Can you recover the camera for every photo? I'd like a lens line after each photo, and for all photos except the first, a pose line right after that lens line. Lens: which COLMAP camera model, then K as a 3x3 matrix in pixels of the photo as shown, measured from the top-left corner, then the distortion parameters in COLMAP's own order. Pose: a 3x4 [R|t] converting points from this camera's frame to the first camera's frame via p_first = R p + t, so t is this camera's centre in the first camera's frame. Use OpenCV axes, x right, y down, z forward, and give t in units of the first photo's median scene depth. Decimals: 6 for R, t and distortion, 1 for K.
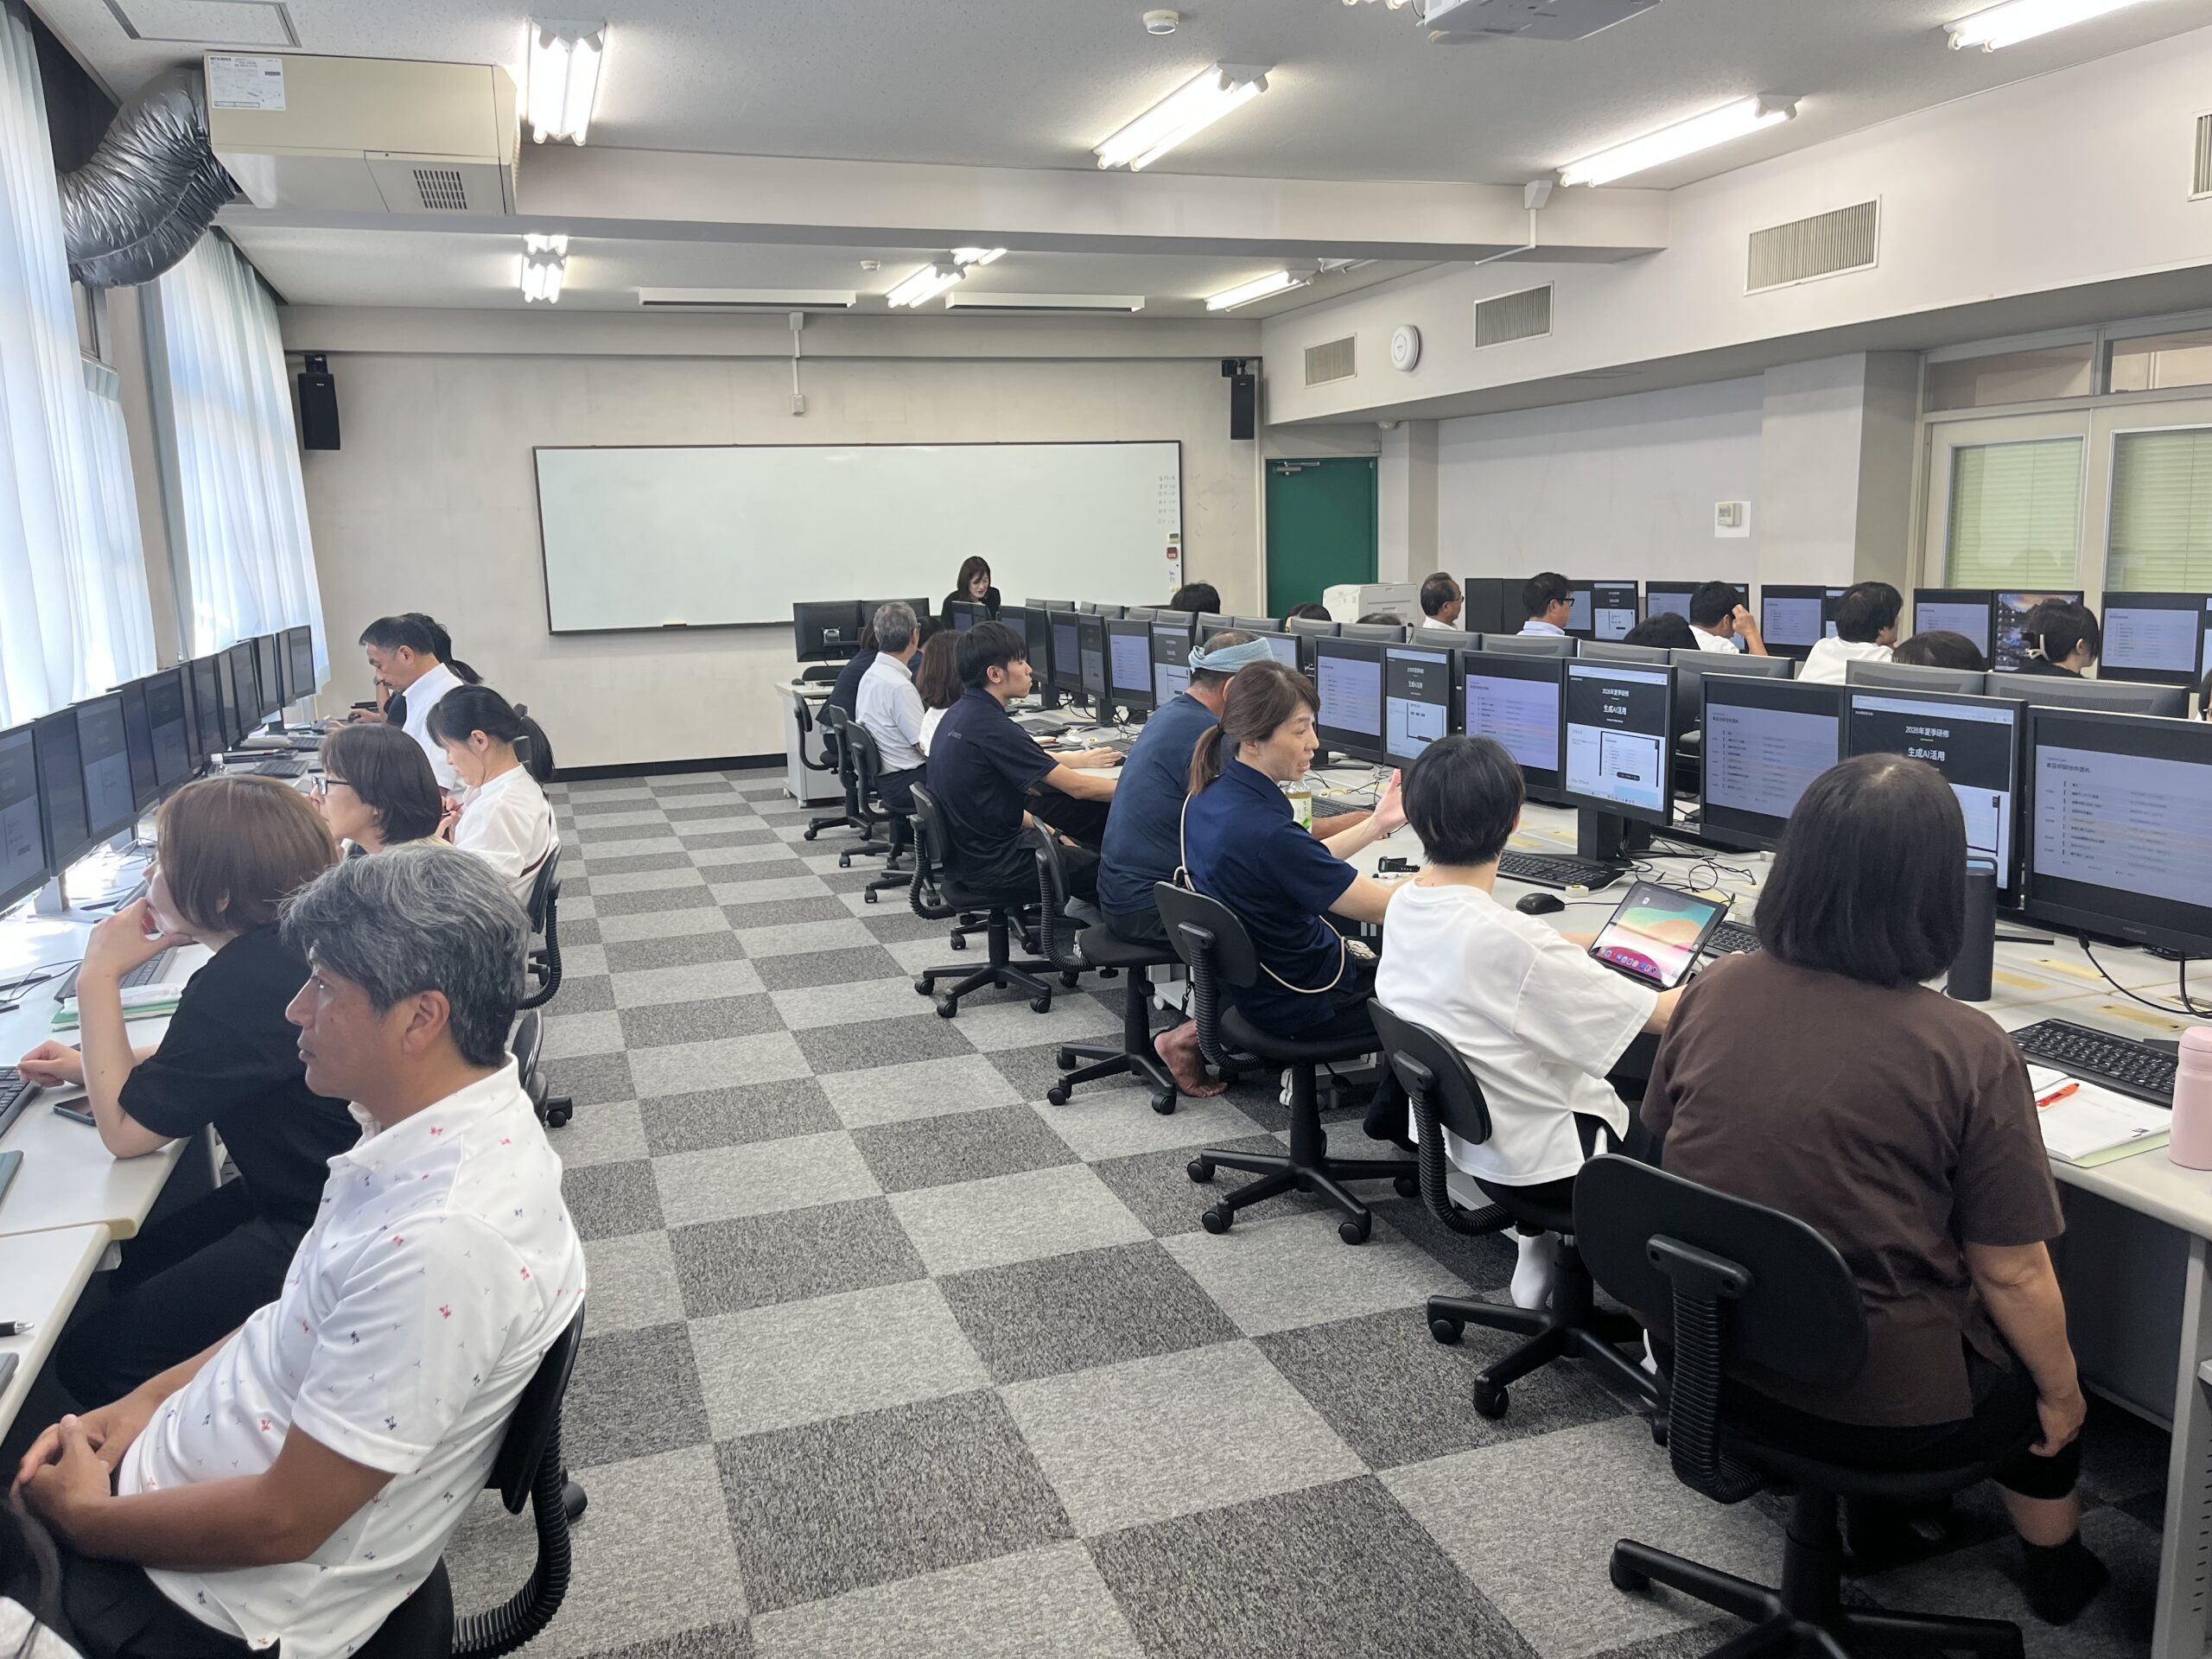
lens RADIAL K [[1681.4, 0, 1106.9], [0, 1681.4, 826.5], [0, 0, 1]] dist [0.008923, -0.007501]
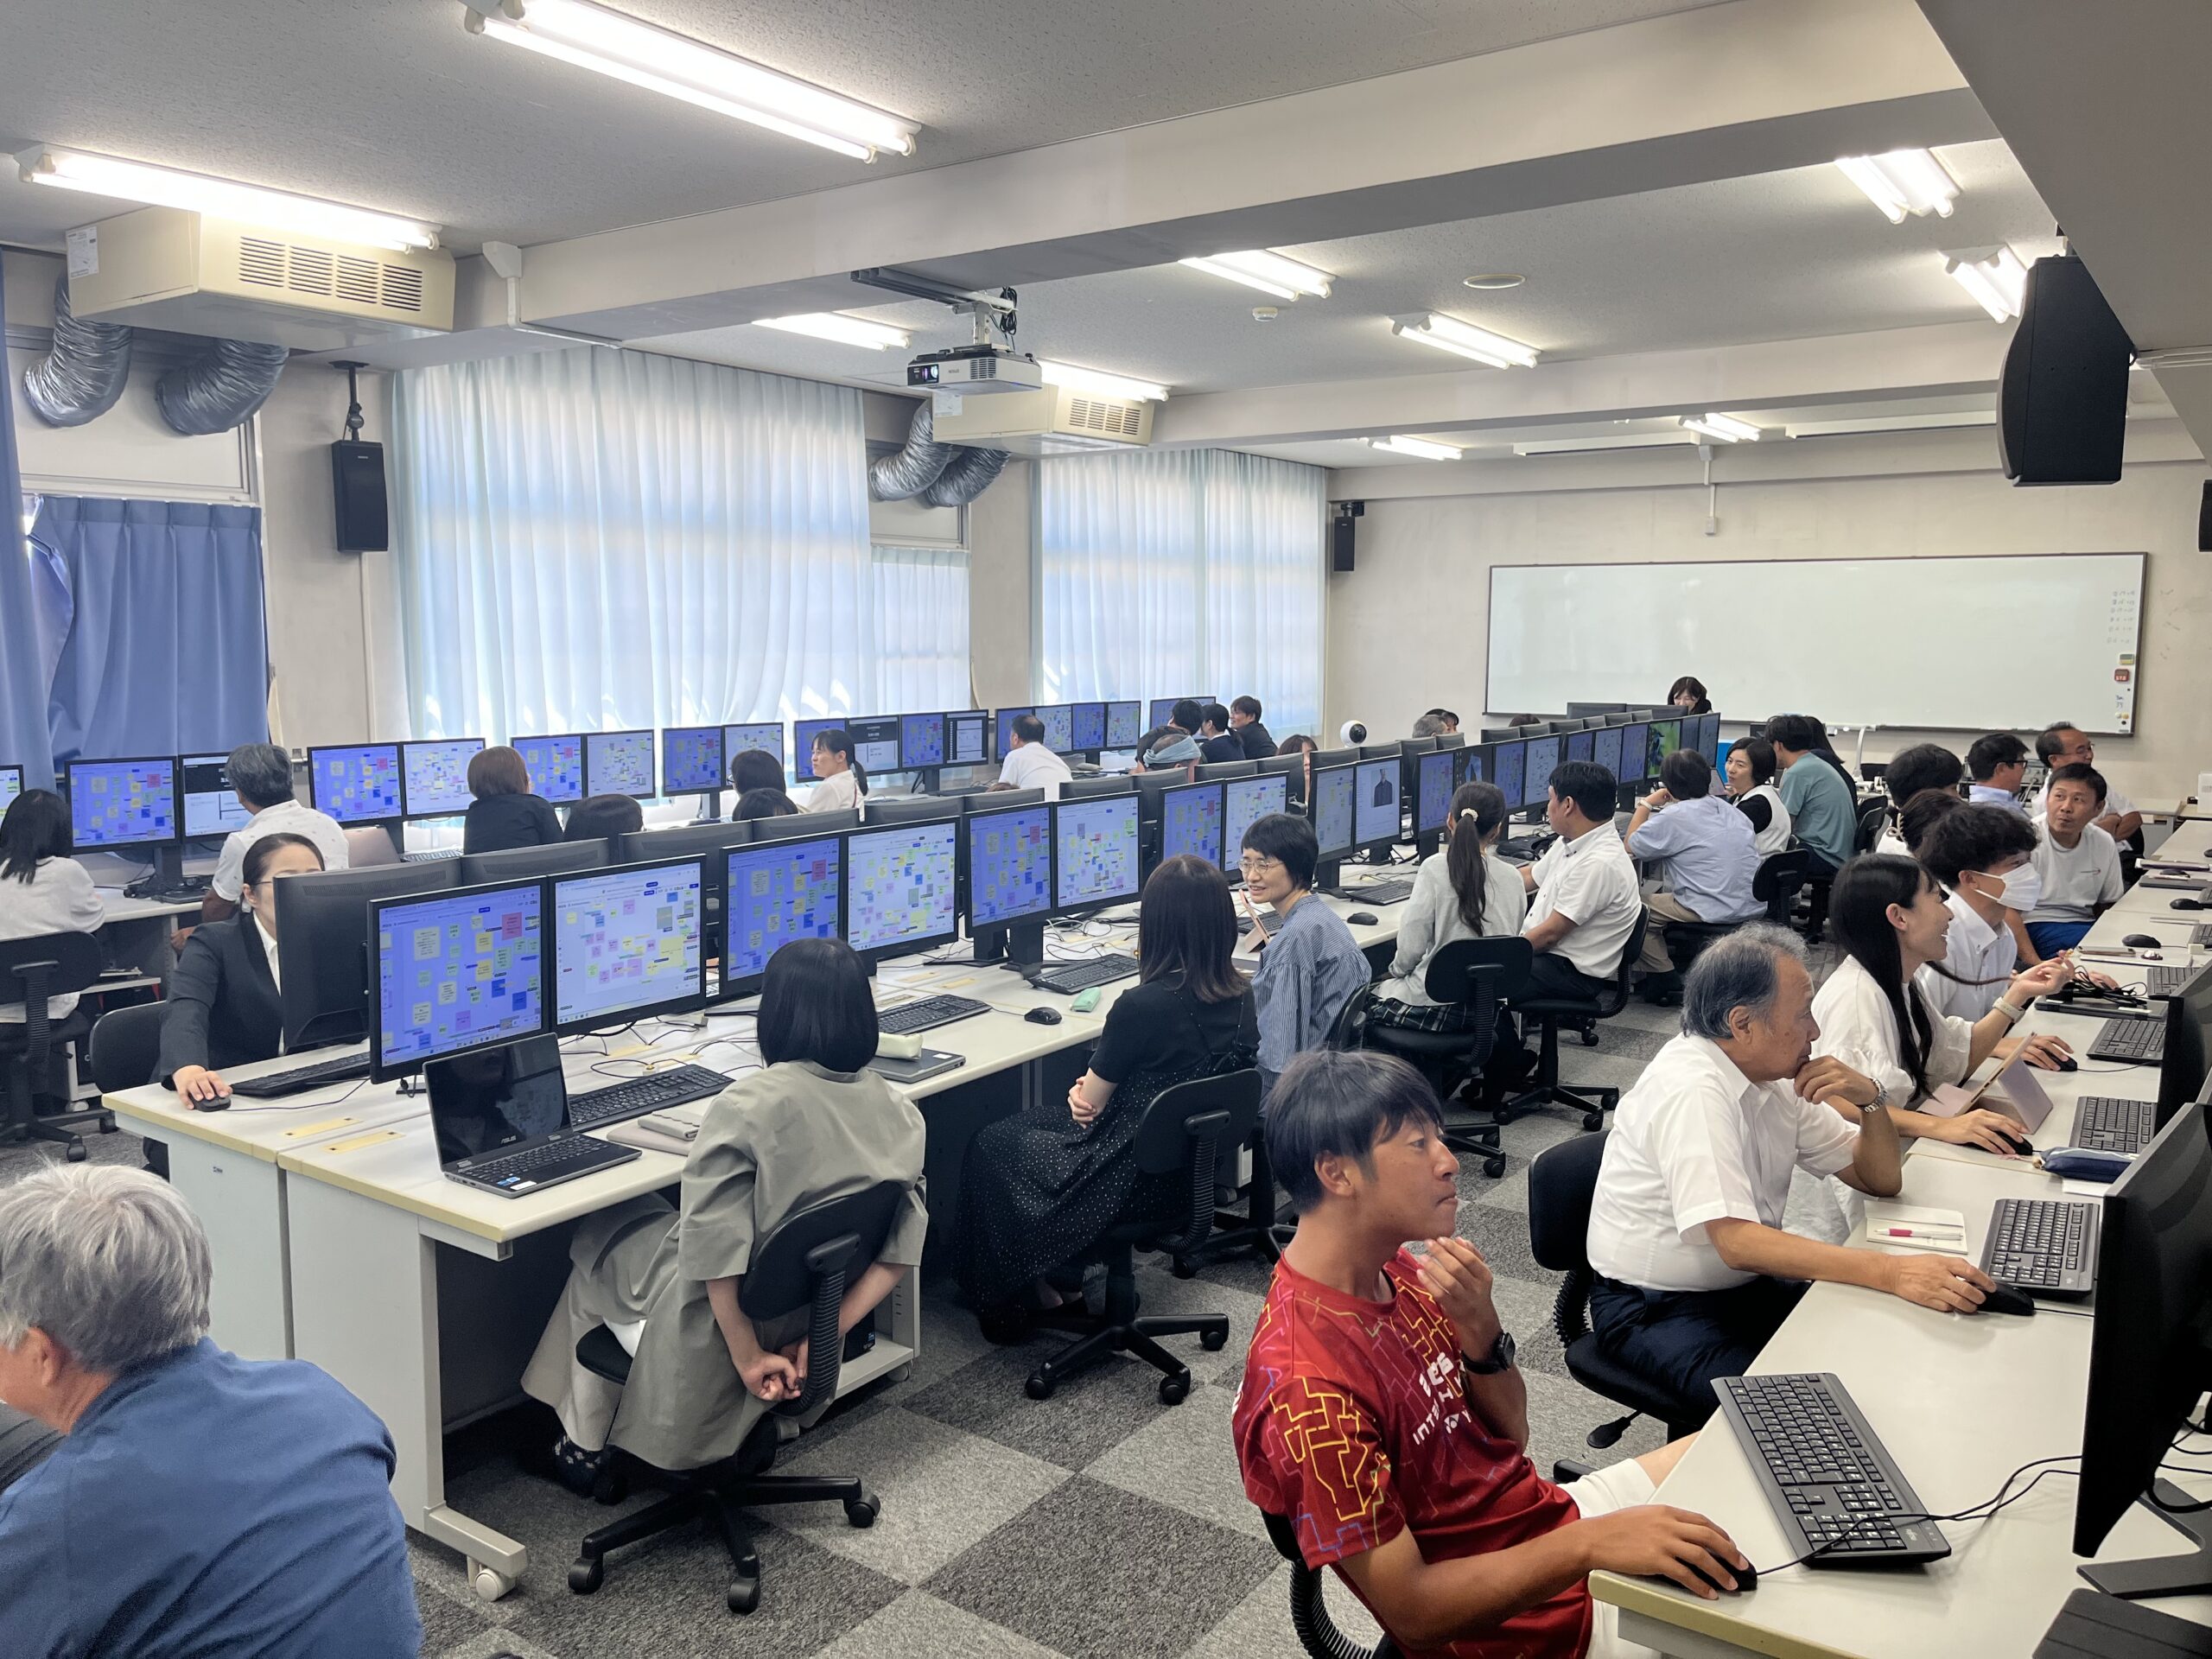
lens RADIAL K [[1681.4, 0, 1108.2], [0, 1681.4, 828.5], [0, 0, 1]] dist [0.008923, -0.007501]
pose [[0.582182, 0.122690, -0.803749, 0.511493], [-0.161049, 0.986364, 0.033913, -0.028264], [0.796949, 0.109699, 0.594002, 0.046731]]
